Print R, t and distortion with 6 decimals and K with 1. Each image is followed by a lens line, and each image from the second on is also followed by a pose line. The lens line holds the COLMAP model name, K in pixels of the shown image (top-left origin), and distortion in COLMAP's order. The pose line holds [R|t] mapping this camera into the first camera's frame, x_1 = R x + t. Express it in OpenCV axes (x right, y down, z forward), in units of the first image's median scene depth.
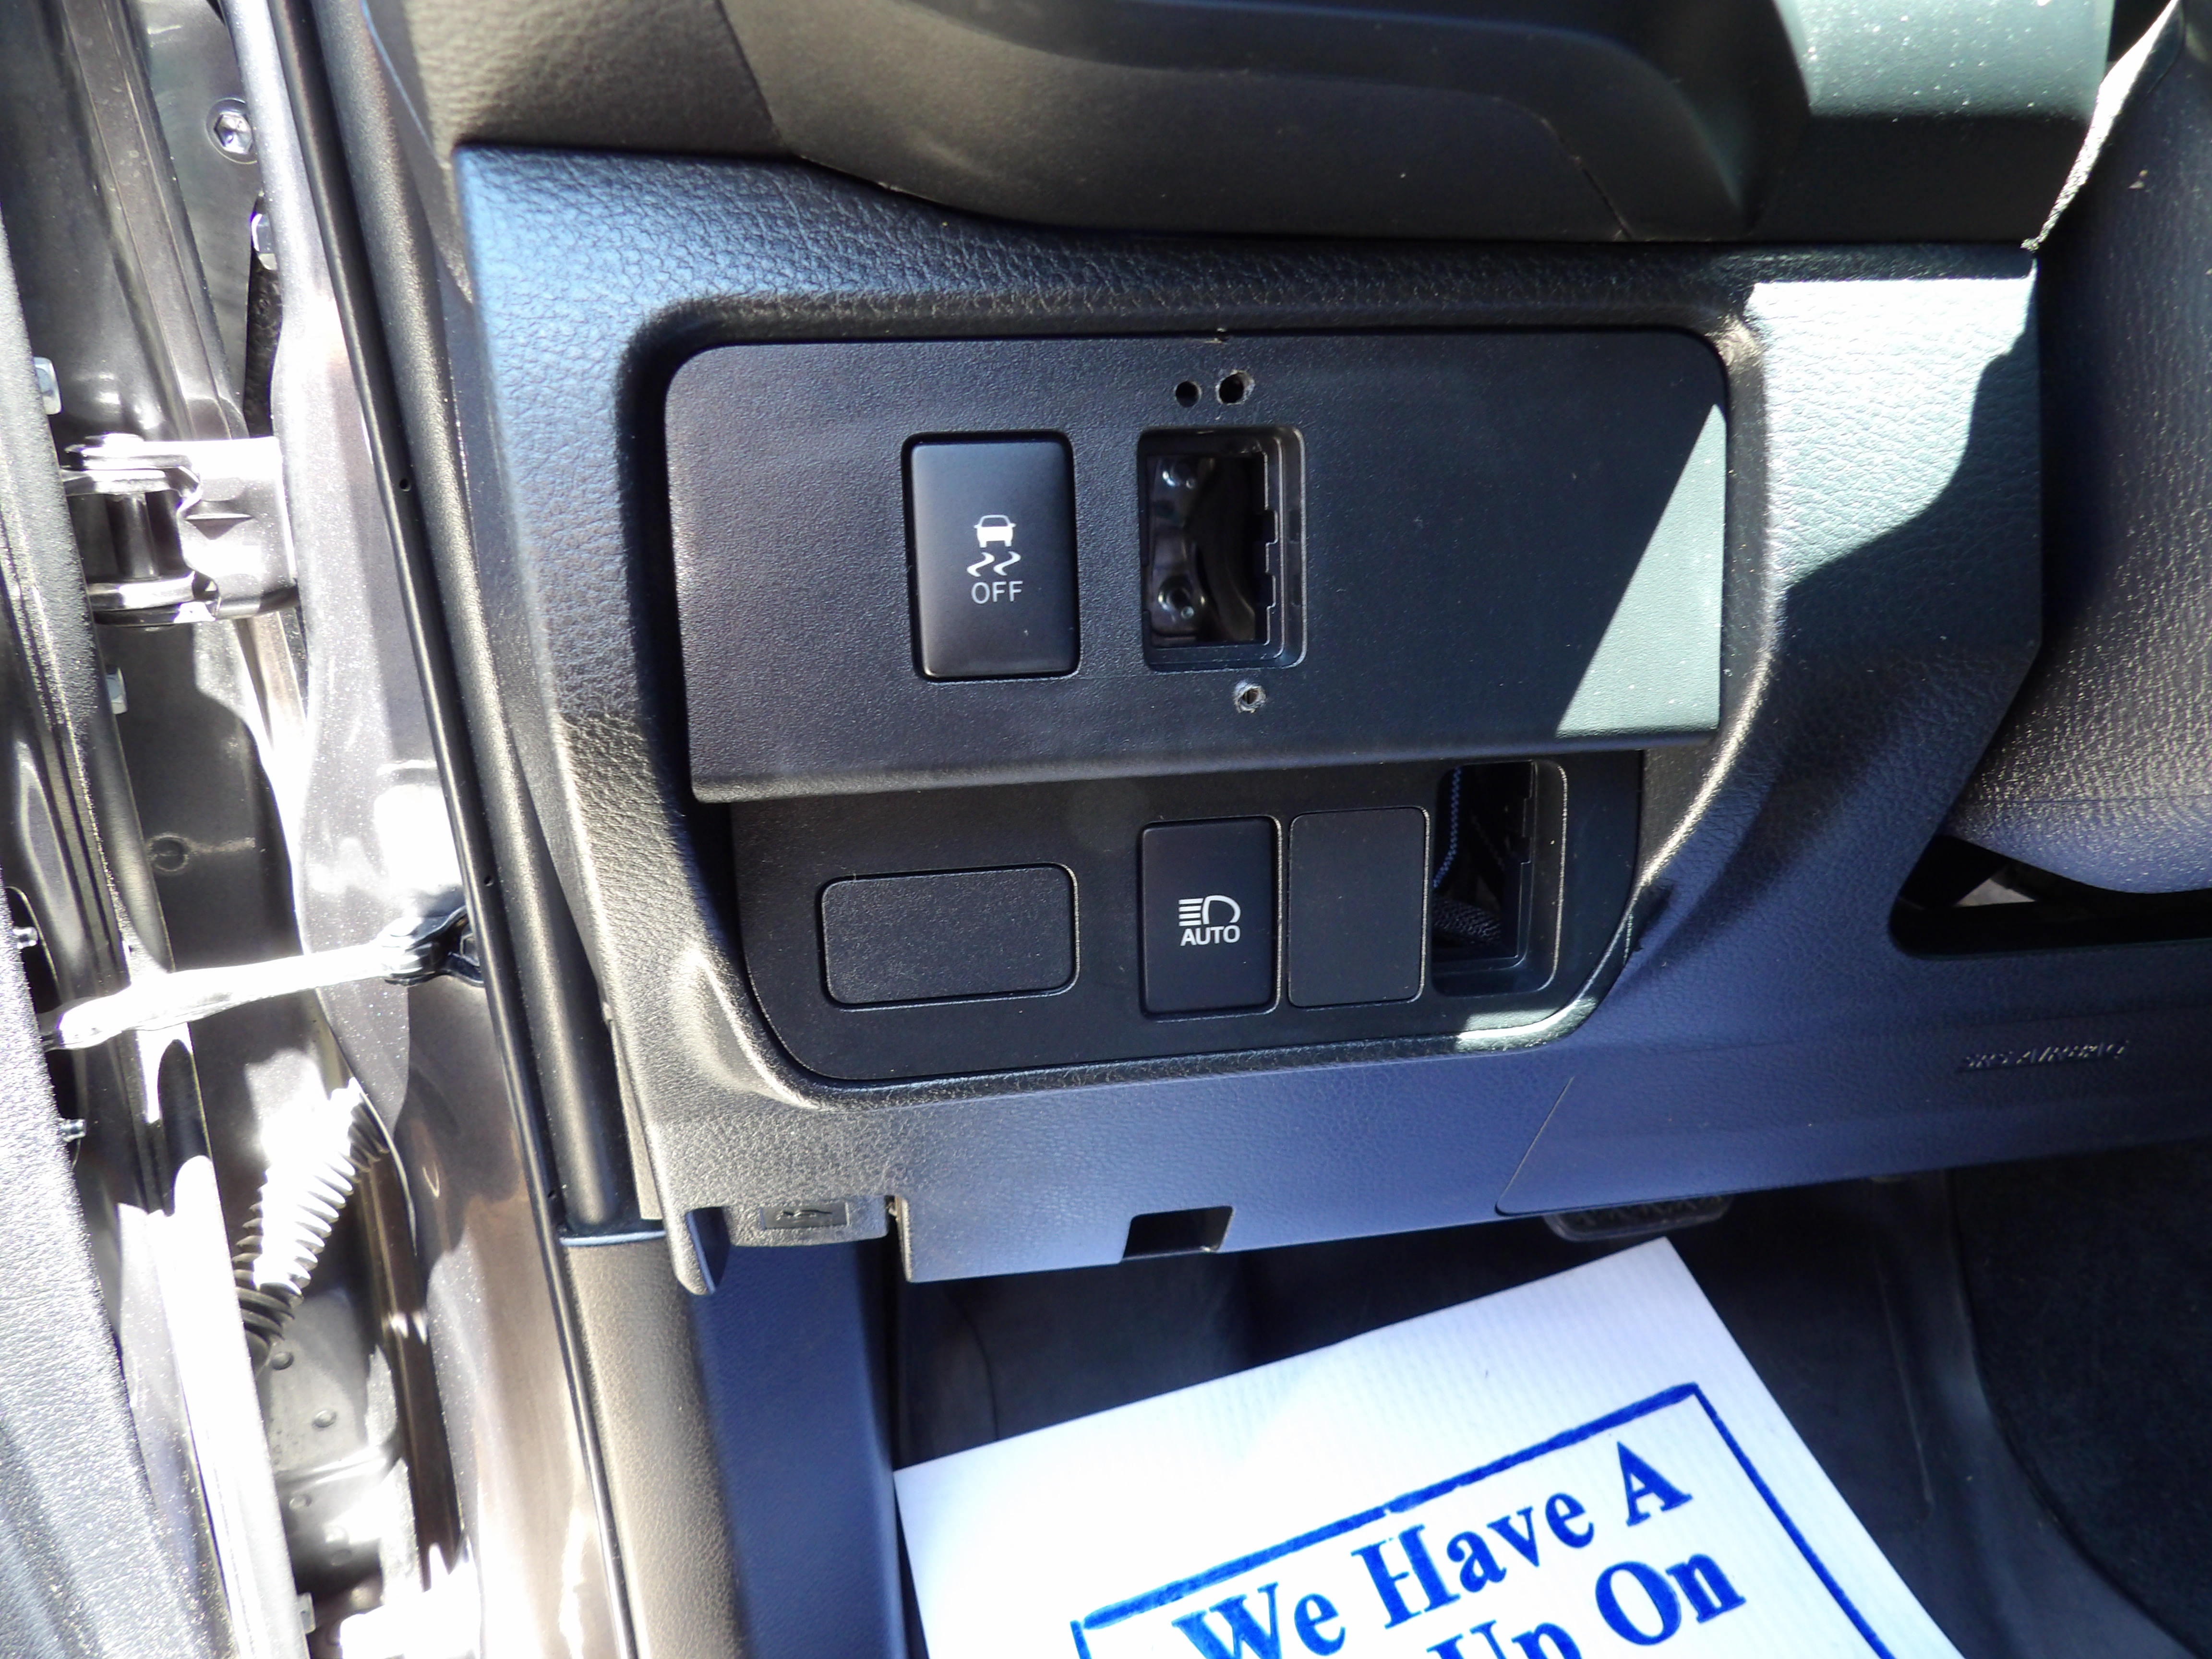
lens RADIAL K [[1577.9, 0, 1106.0], [0, 1577.9, 829.5], [0, 0, 1]] dist [-0.049424, 0.051942]
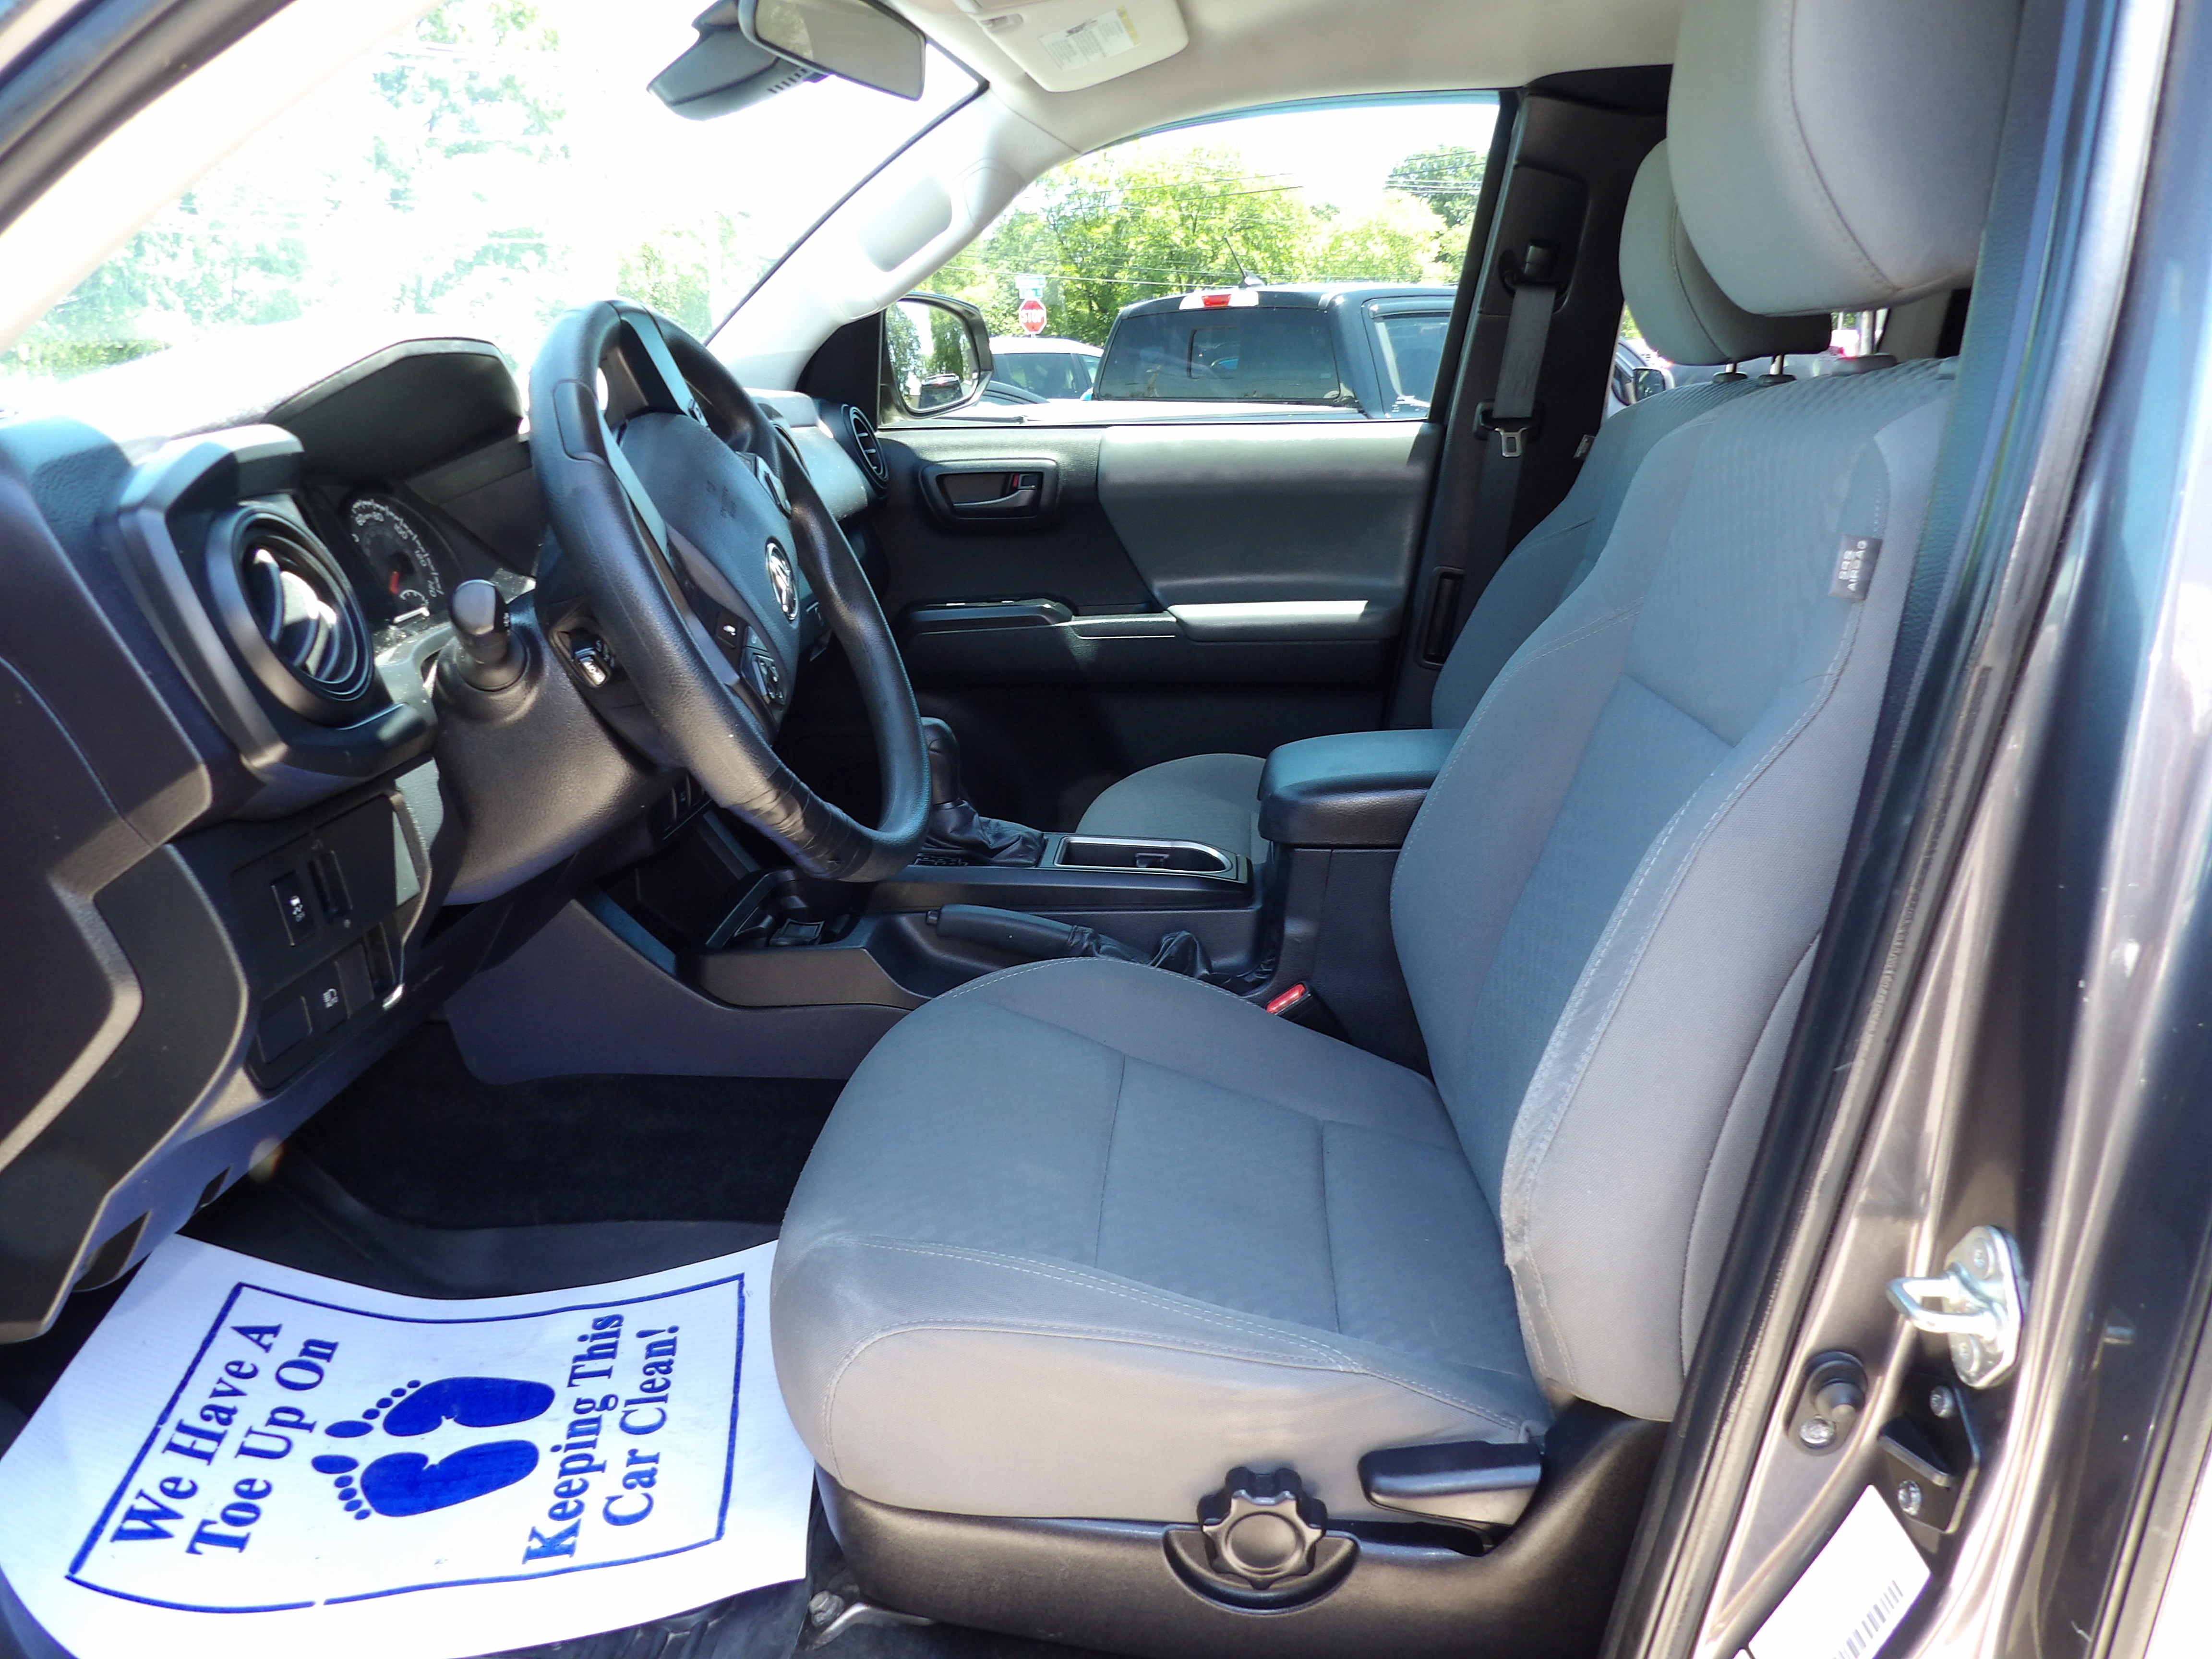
lens RADIAL K [[1577.9, 0, 1106.0], [0, 1577.9, 829.5], [0, 0, 1]] dist [-0.049424, 0.051942]
pose [[0.242701, -0.283382, 0.927788, -0.937098], [0.331221, 0.923118, 0.195311, -0.139468], [-0.911805, 0.259901, 0.317903, -0.607803]]
